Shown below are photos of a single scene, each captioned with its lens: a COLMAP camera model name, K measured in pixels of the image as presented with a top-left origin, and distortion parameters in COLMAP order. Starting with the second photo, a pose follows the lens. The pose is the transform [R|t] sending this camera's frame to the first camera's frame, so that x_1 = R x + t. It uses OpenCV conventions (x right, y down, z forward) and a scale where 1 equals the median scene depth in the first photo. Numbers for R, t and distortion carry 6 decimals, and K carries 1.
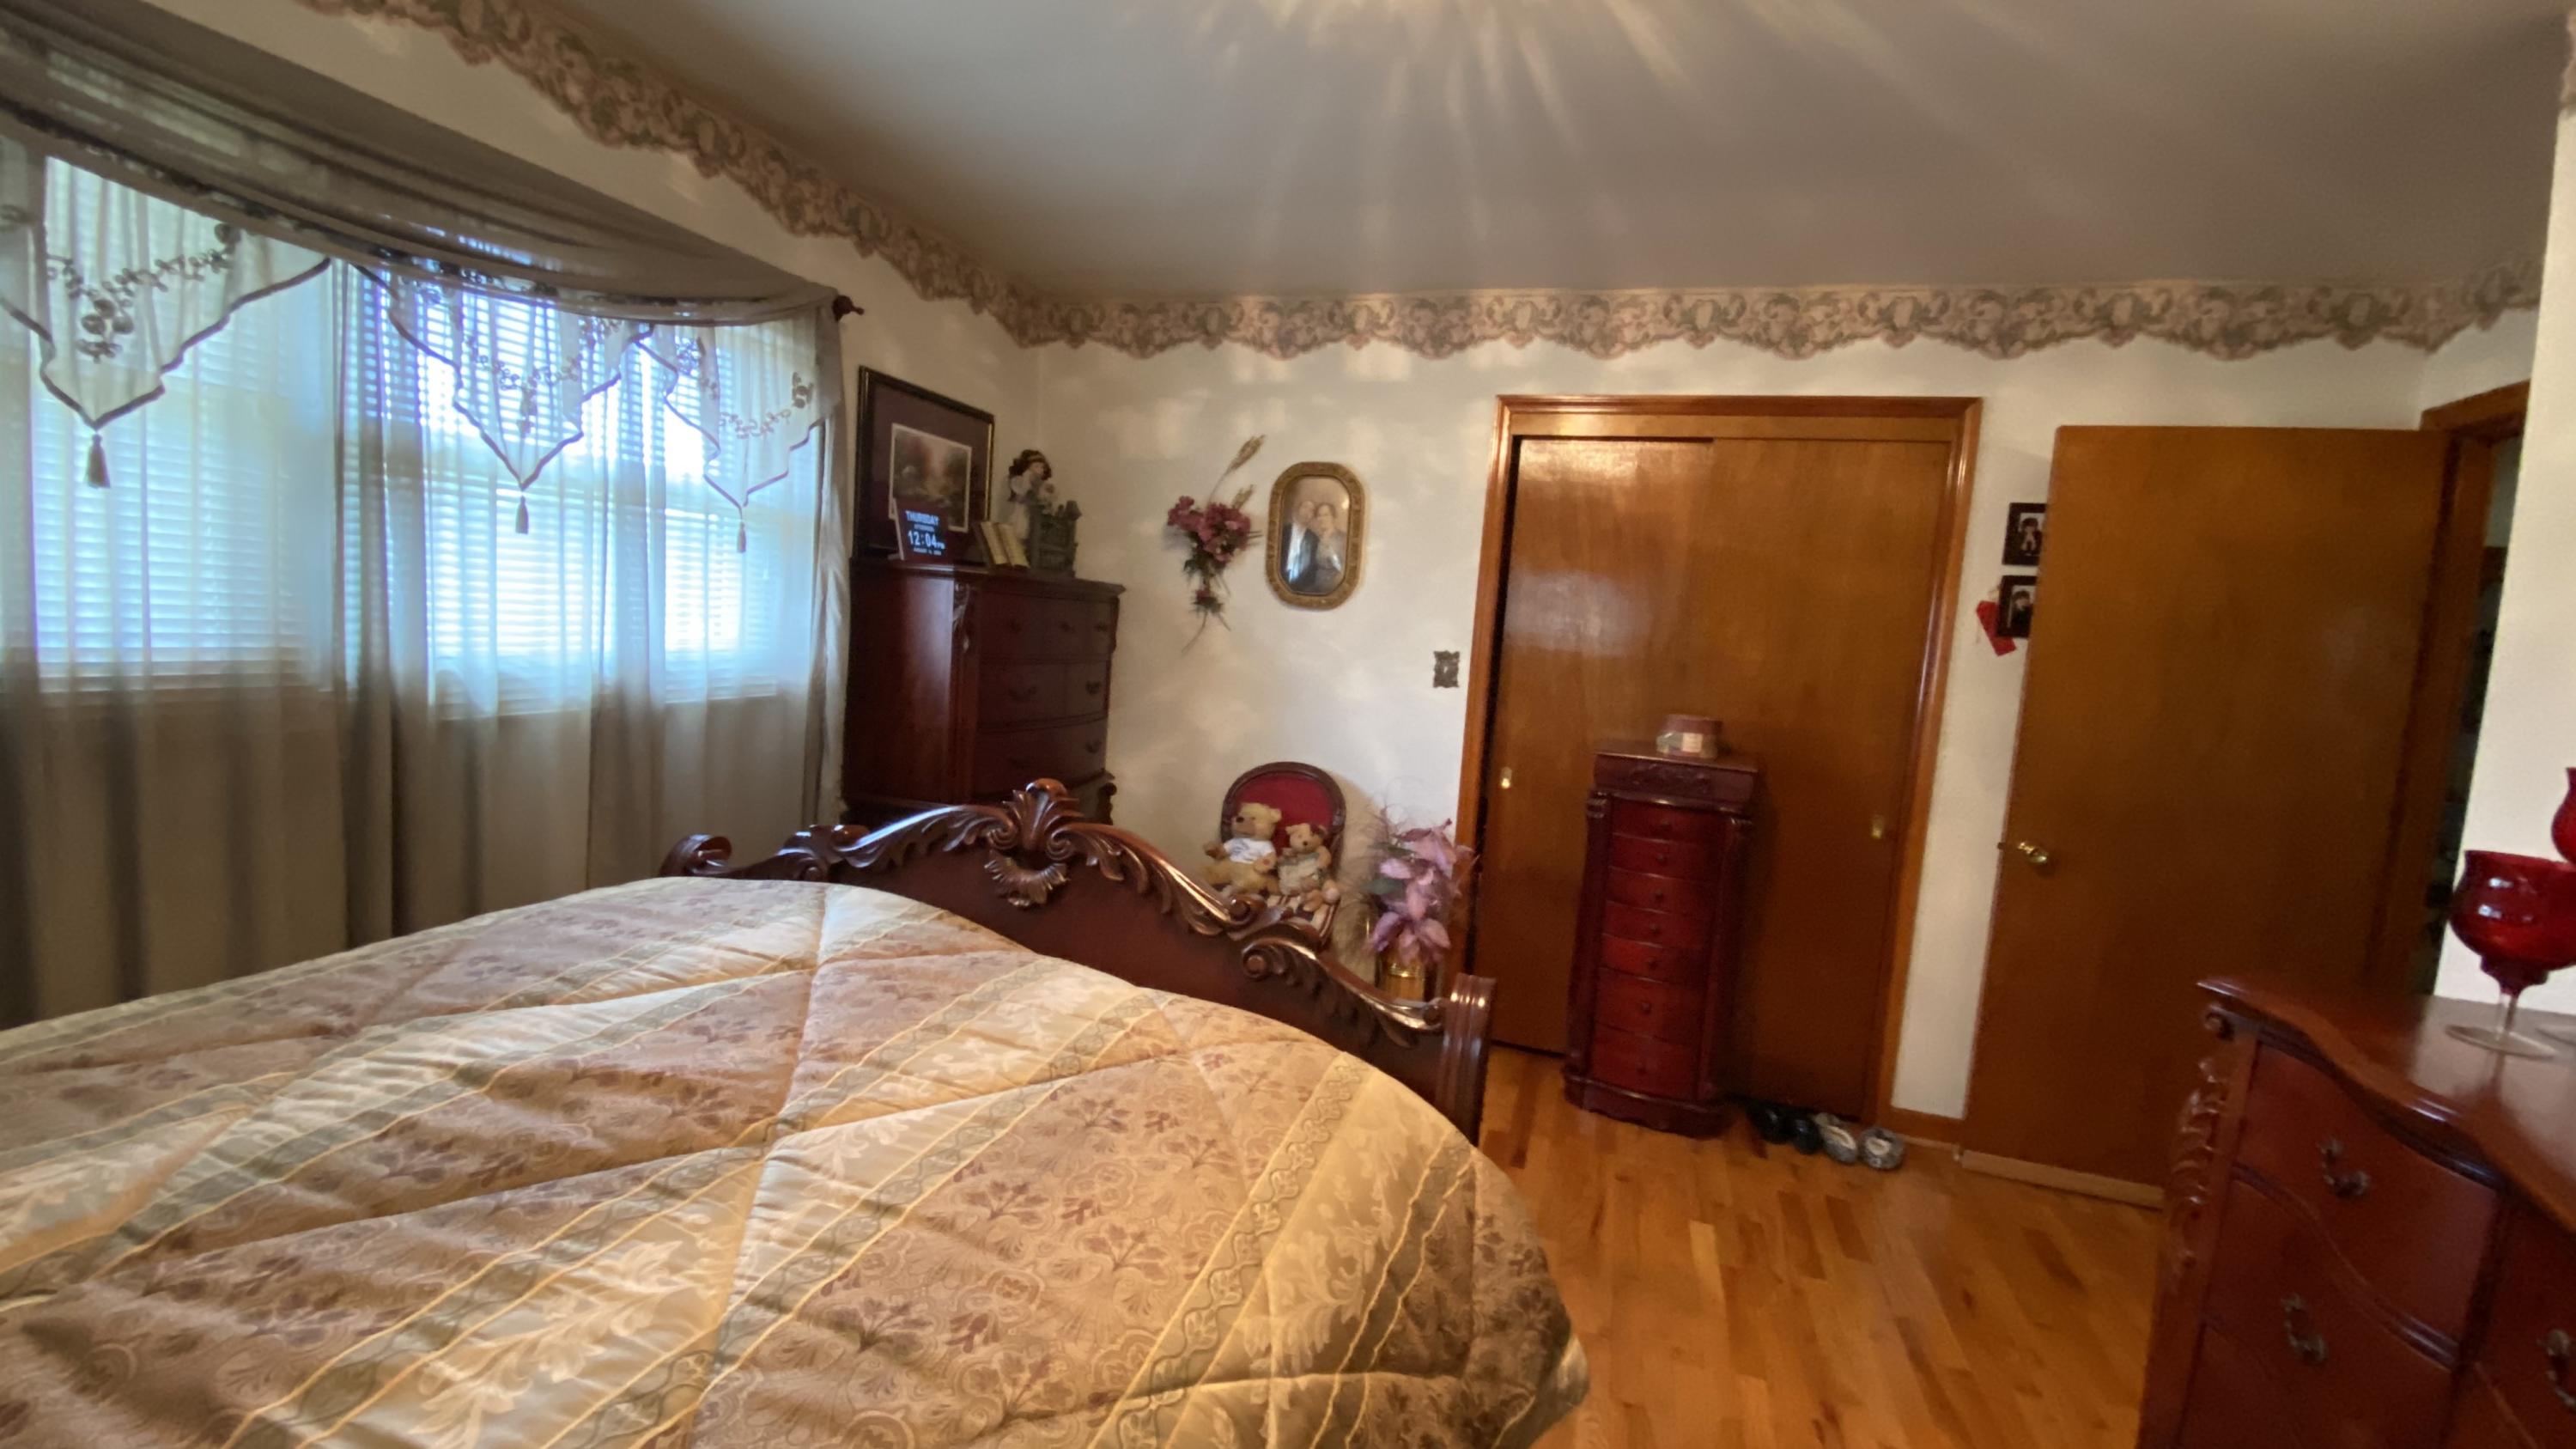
lens RADIAL K [[1054.4, 0, 1288.0], [0, 1054.4, 724.5], [0, 0, 1]] dist [0.001617, 0.000254]
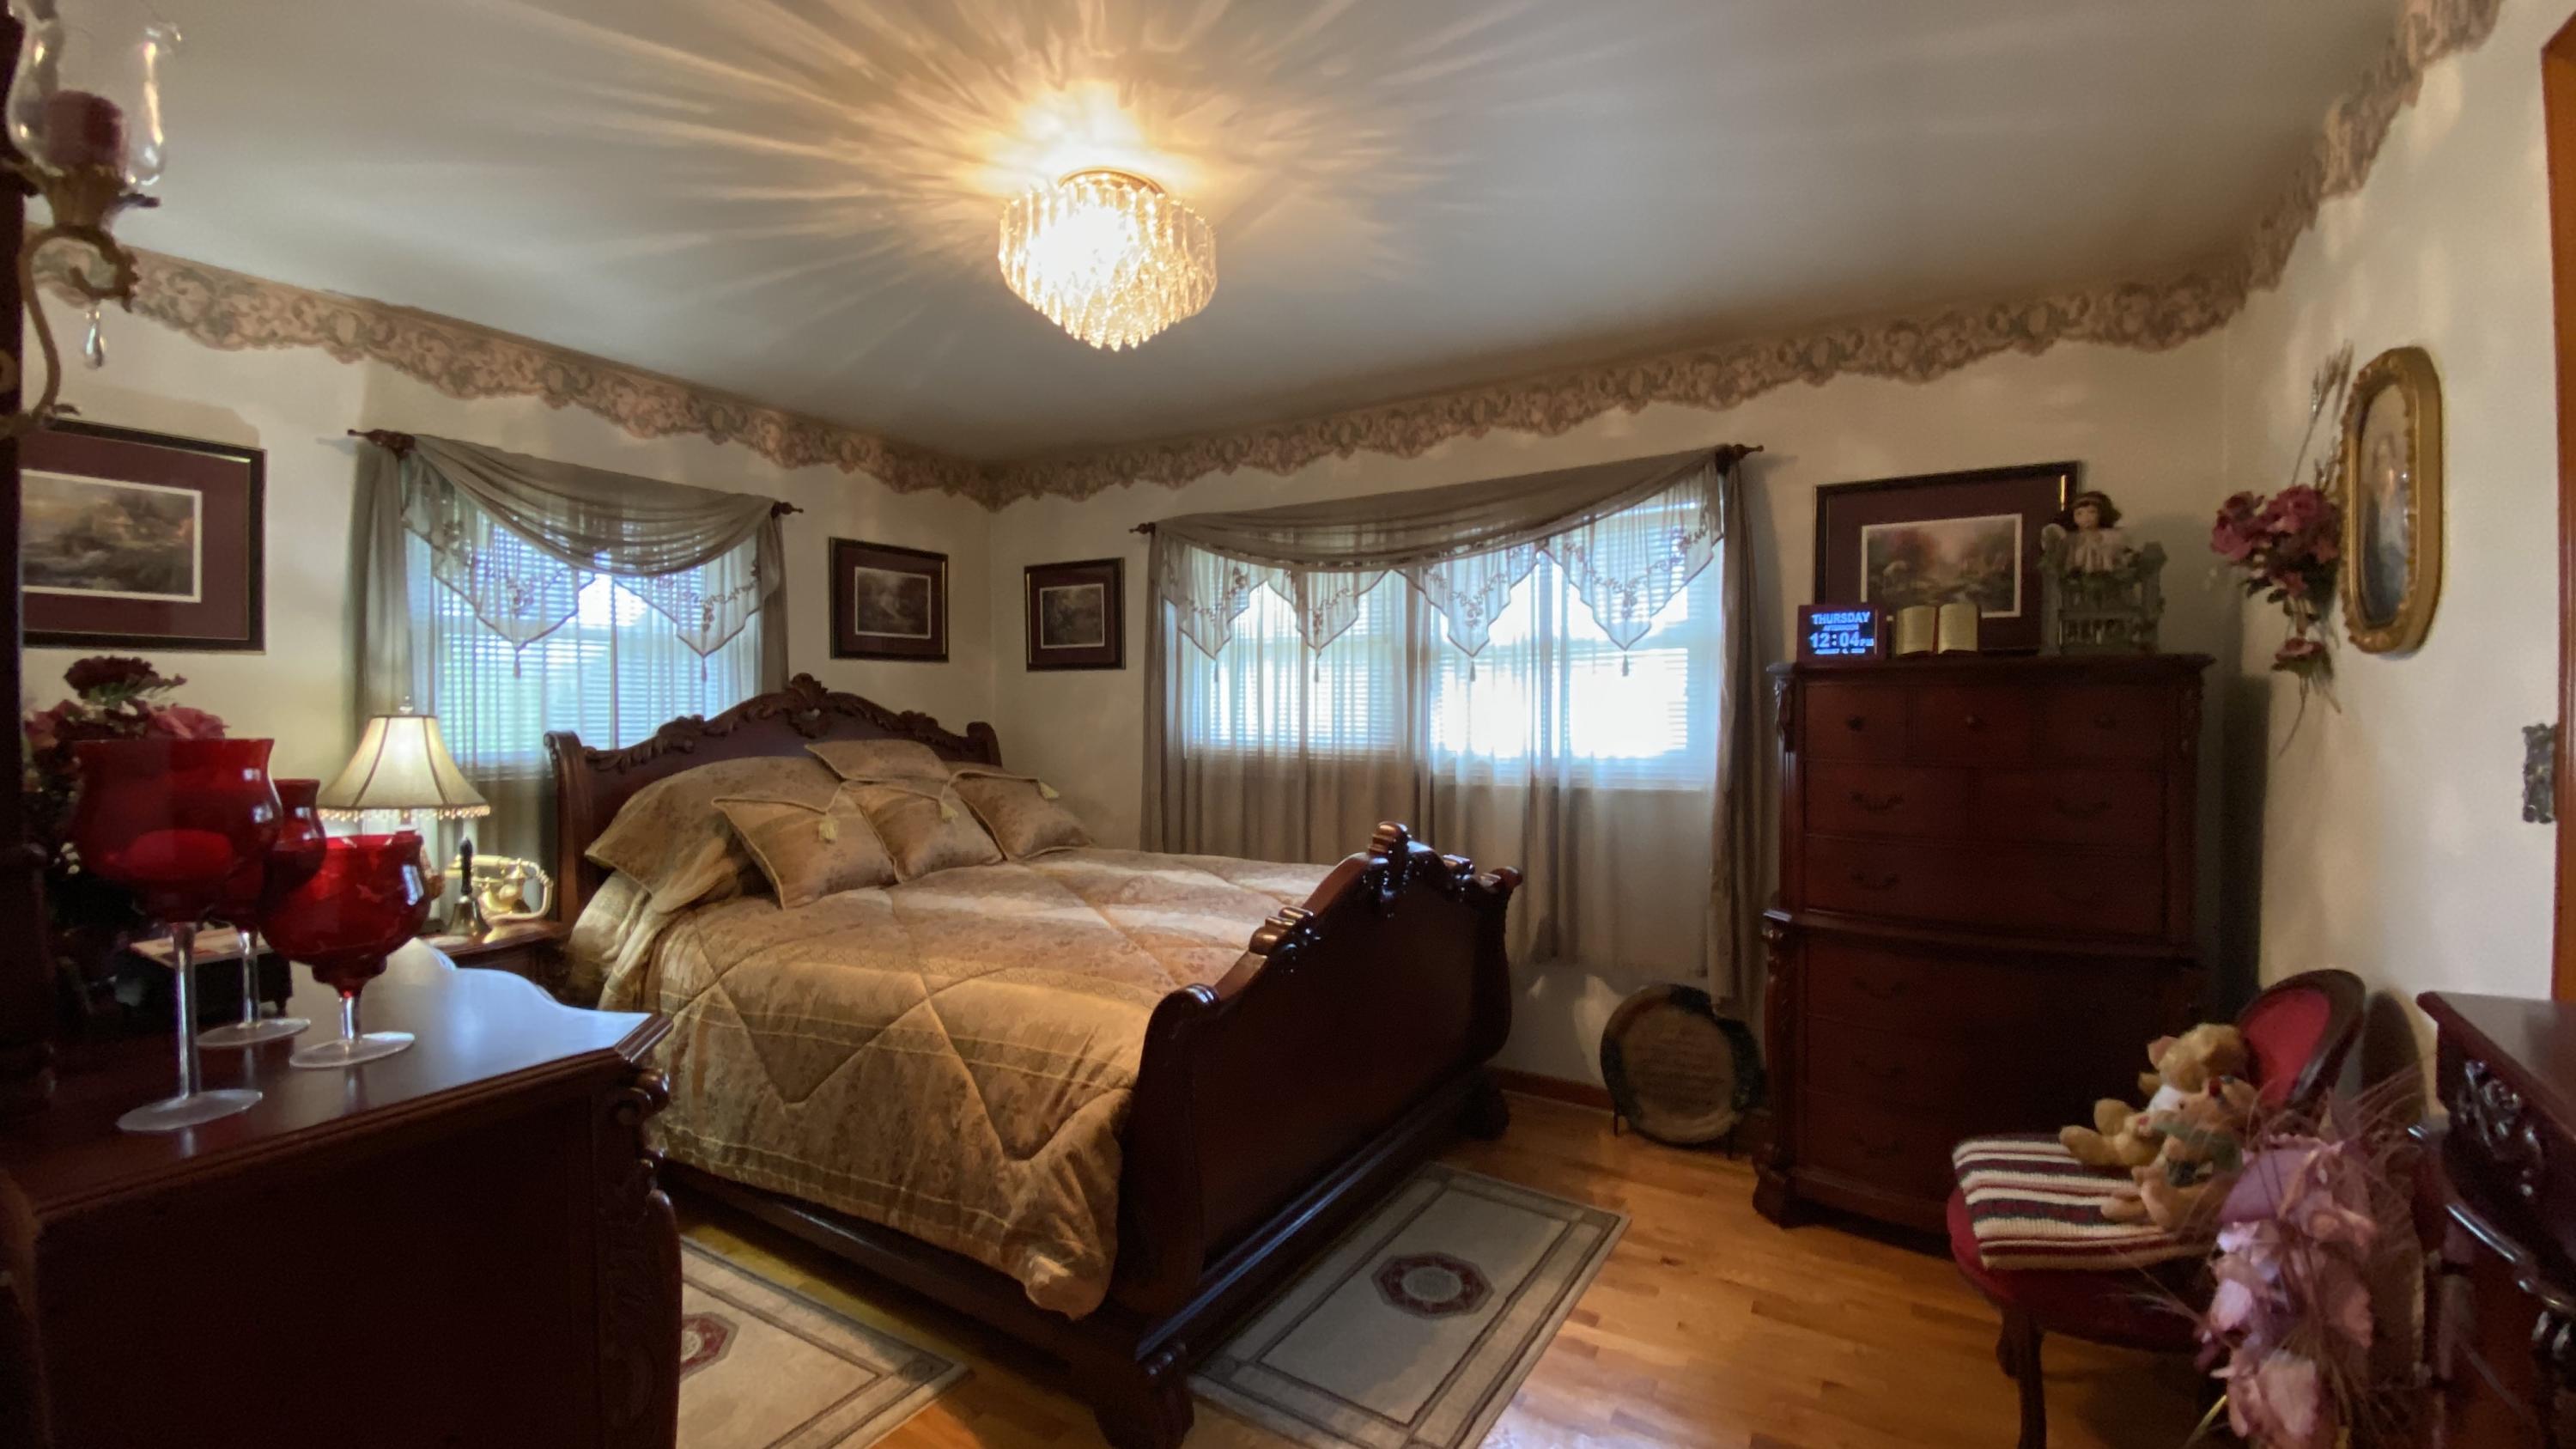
lens RADIAL K [[1054.4, 0, 1288.0], [0, 1054.4, 724.5], [0, 0, 1]] dist [0.001617, 0.000254]
pose [[-0.221969, -0.057923, -0.973332, 0.924285], [-0.106986, 0.993654, -0.034734, -0.012378], [0.969167, 0.096423, -0.226757, 0.954534]]
